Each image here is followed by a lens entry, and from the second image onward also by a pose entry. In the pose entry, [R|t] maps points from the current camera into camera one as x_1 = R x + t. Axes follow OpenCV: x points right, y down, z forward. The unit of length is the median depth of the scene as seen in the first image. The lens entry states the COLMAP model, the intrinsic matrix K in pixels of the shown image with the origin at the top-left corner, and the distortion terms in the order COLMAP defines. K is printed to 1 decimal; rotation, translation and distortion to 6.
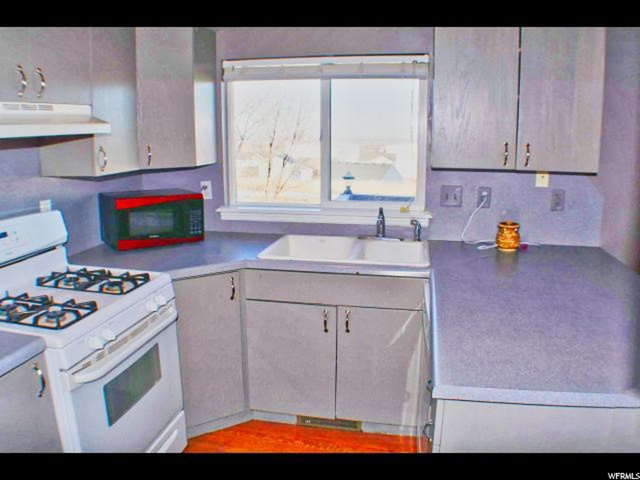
lens RADIAL K [[470.4, 0, 320.0], [0, 470.4, 240.0], [0, 0, 1]] dist [-0.280393, 0.130243]
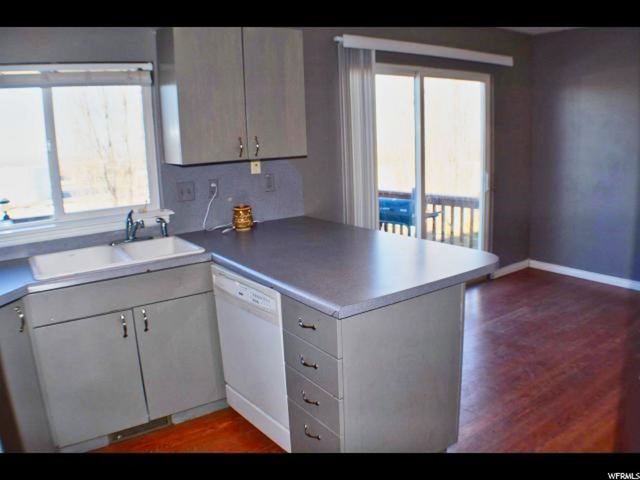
lens RADIAL K [[470.4, 0, 320.0], [0, 470.4, 240.0], [0, 0, 1]] dist [-0.280393, 0.130243]
pose [[0.678188, -0.173867, 0.714025, -0.306309], [0.181005, 0.981197, 0.067005, 0.003404], [-0.712249, 0.083800, 0.696907, 0.018512]]
